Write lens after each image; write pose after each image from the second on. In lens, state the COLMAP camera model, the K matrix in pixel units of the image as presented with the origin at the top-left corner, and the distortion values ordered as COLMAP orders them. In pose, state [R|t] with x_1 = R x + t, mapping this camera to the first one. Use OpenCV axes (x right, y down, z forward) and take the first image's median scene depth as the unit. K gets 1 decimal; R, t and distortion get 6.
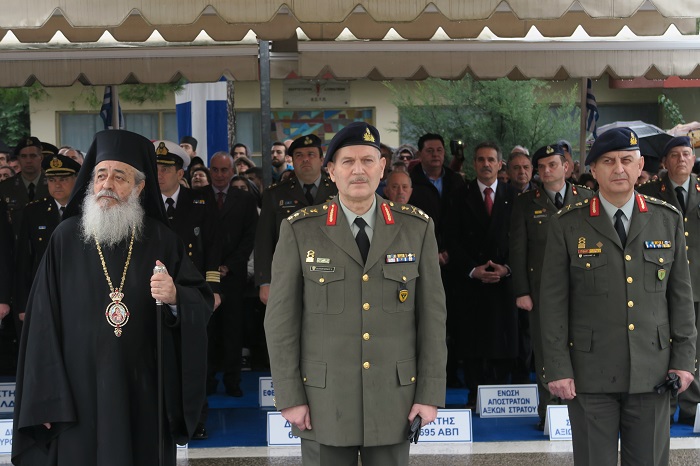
lens RADIAL K [[1471.2, 0, 350.0], [0, 1471.2, 233.0], [0, 0, 1]] dist [0.008681, 0.075190]
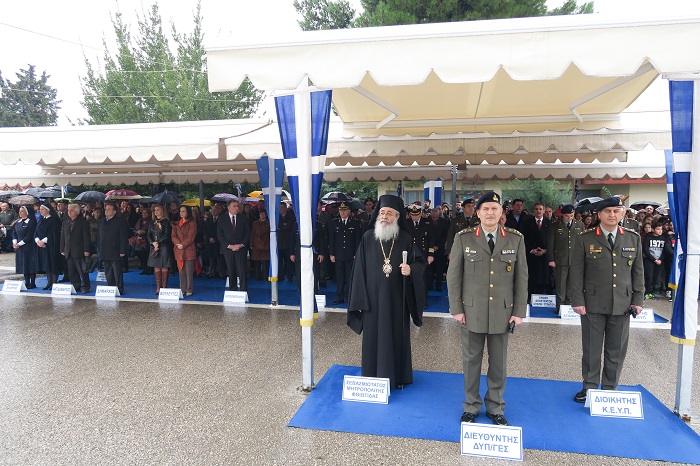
lens RADIAL K [[494.2, 0, 350.0], [0, 494.2, 233.0], [0, 0, 1]] dist [-0.005775, -0.000891]
pose [[0.964932, 0.031406, -0.260613, -0.003117], [-0.030688, 0.999506, 0.006822, -0.008584], [0.260699, 0.001415, 0.965419, 0.171780]]
